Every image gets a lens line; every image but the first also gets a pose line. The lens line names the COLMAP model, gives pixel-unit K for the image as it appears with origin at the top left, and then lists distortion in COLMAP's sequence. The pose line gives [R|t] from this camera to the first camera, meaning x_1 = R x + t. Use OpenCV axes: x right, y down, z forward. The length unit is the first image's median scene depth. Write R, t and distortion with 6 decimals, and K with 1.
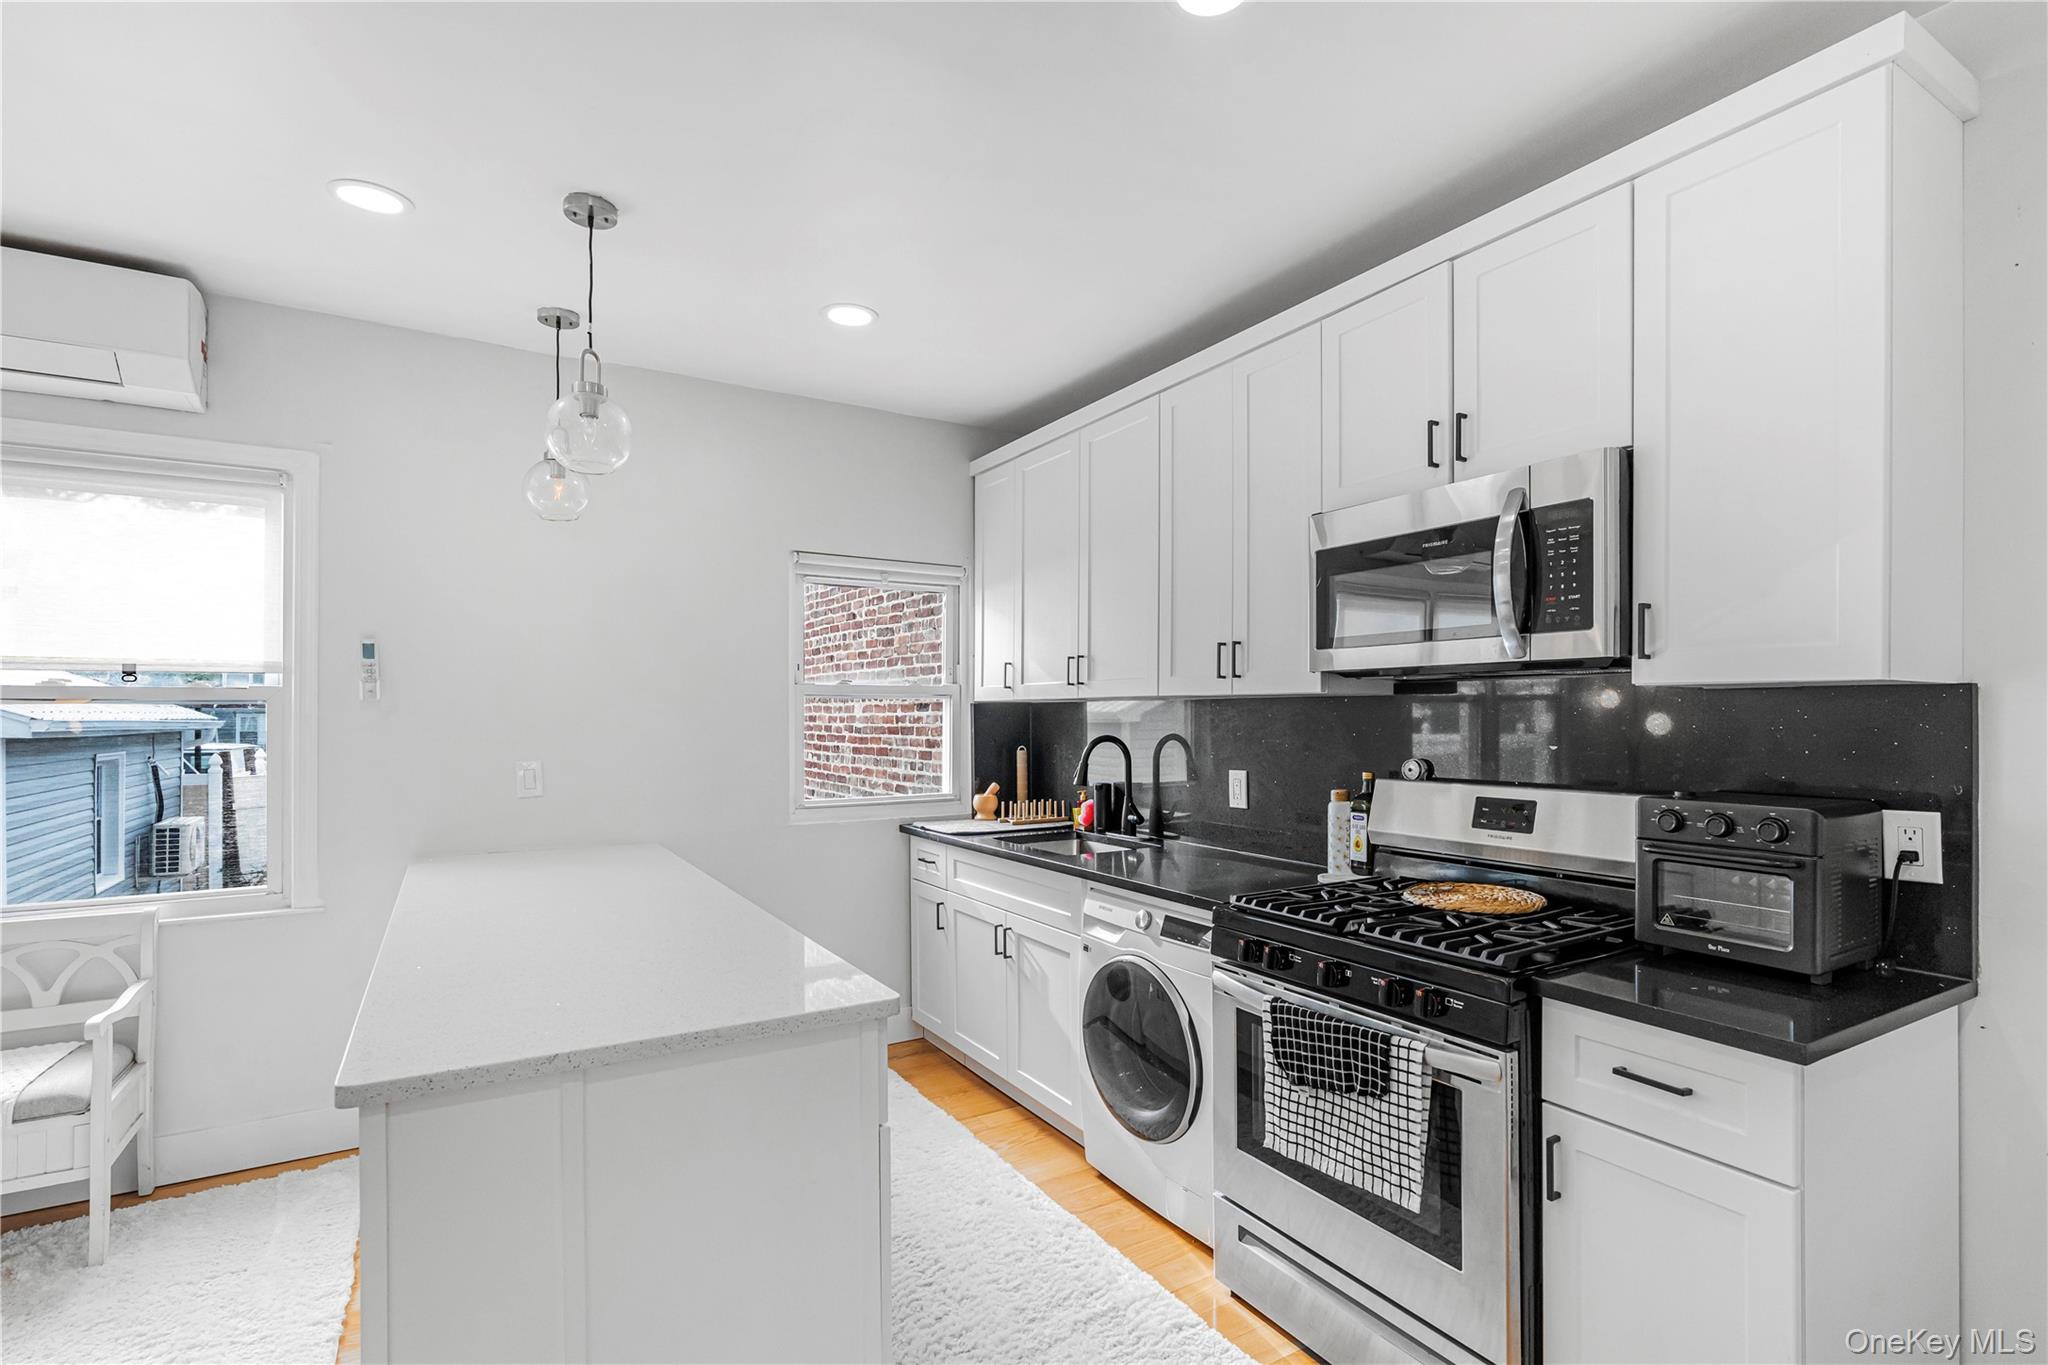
lens RADIAL K [[917.7, 0, 1028.6], [0, 917.7, 688.7], [0, 0, 1]] dist [-0.003801, 0.000238]
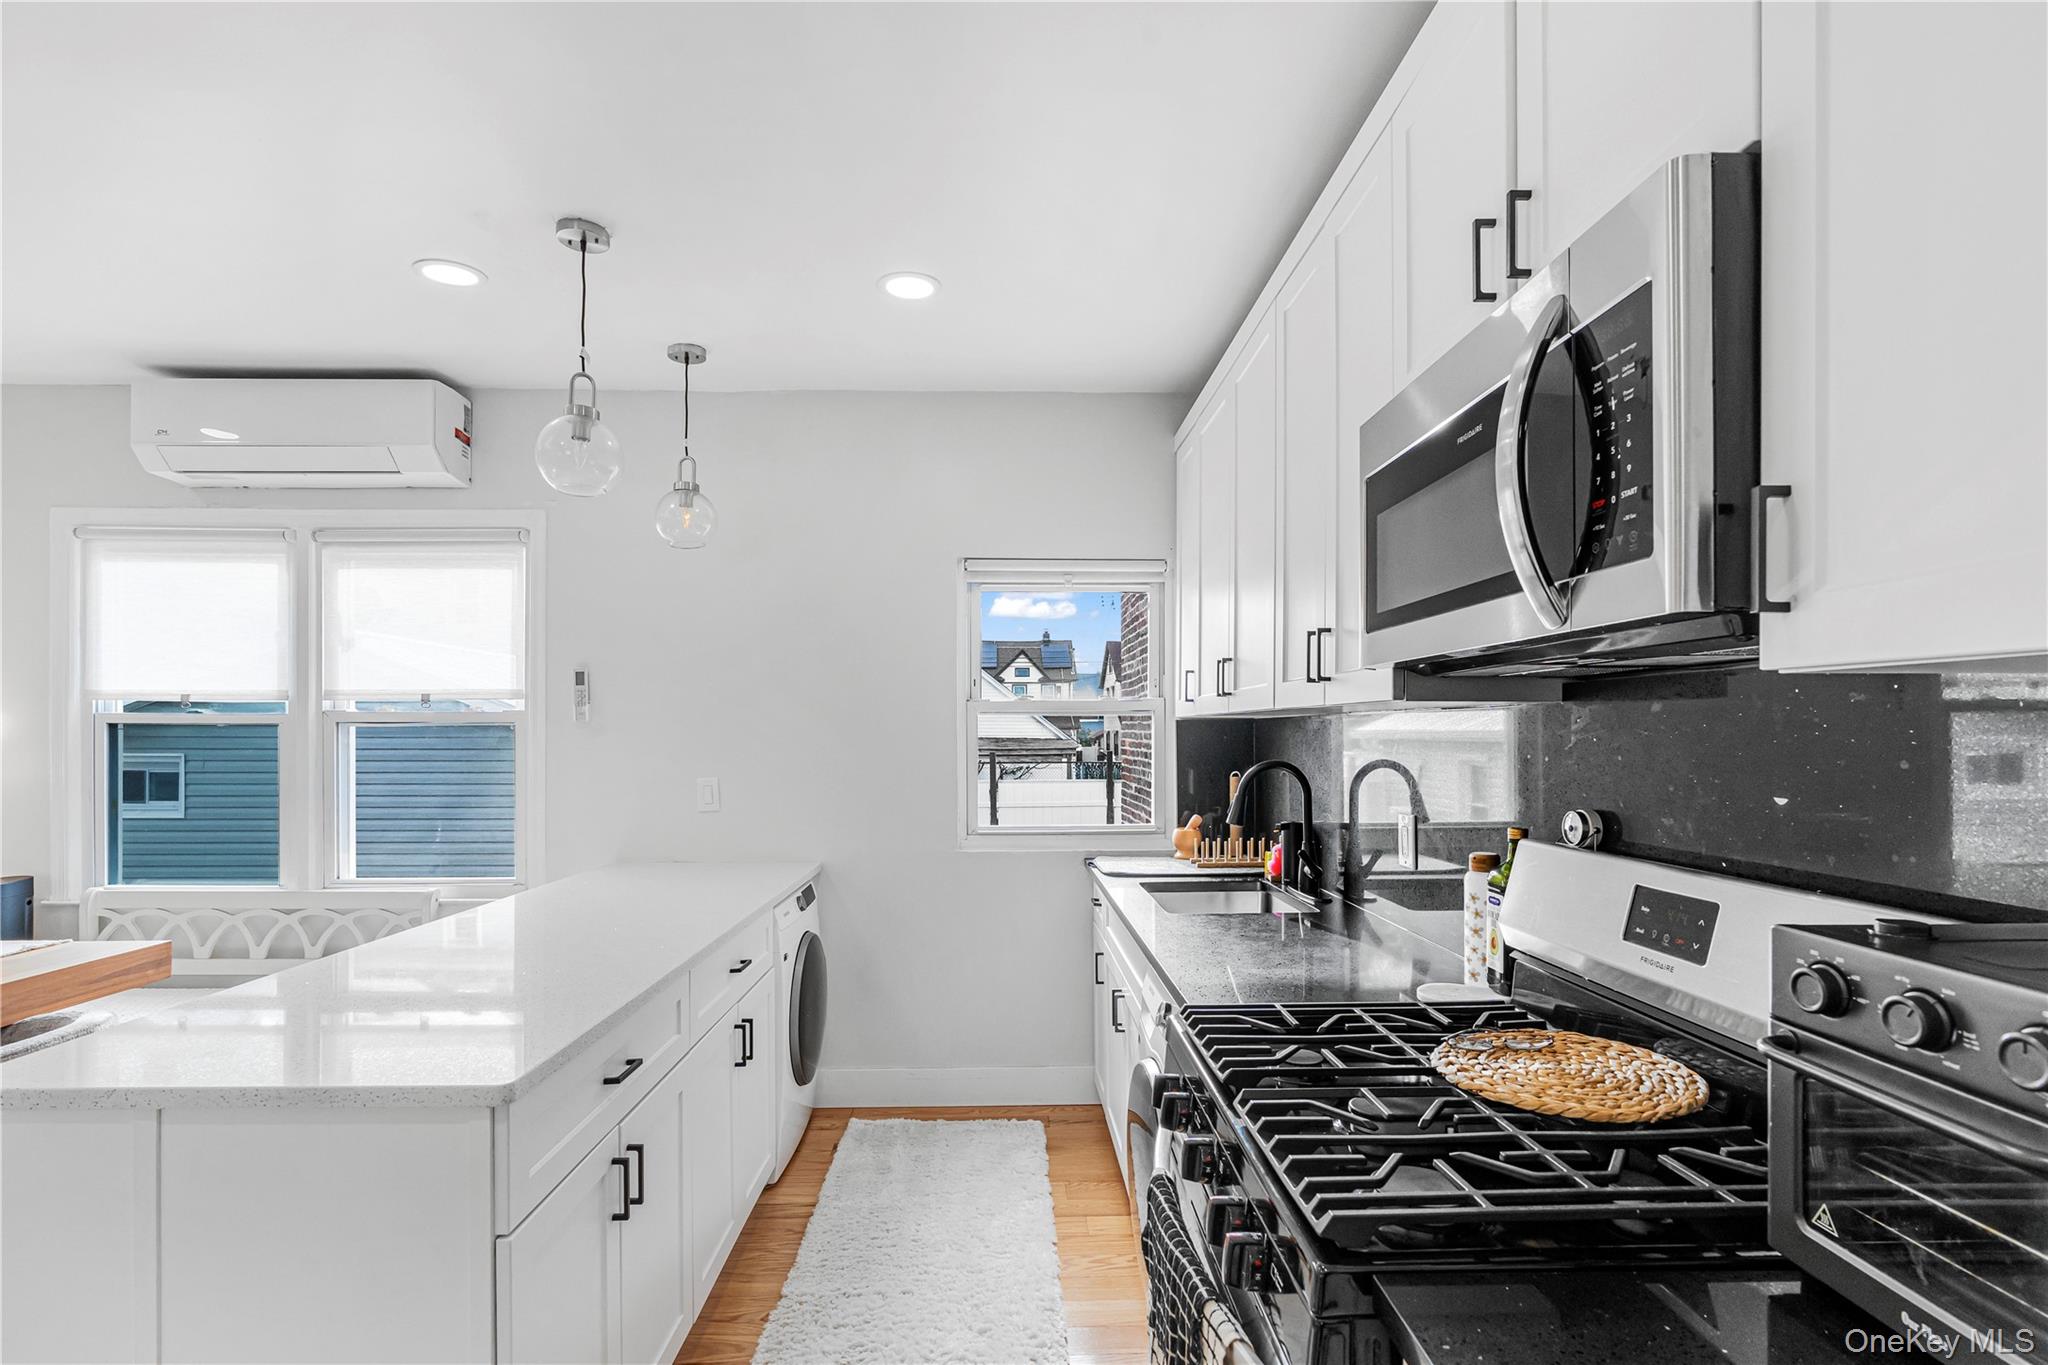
lens RADIAL K [[936.4, 0, 1021.3], [0, 936.4, 708.9], [0, 0, 1]] dist [-0.001996, 0.000475]
pose [[0.875535, -0.012873, -0.482983, 0.358160], [0.014812, 0.999890, 0.000200, 0.005395], [0.482928, -0.007329, 0.875629, 0.269261]]
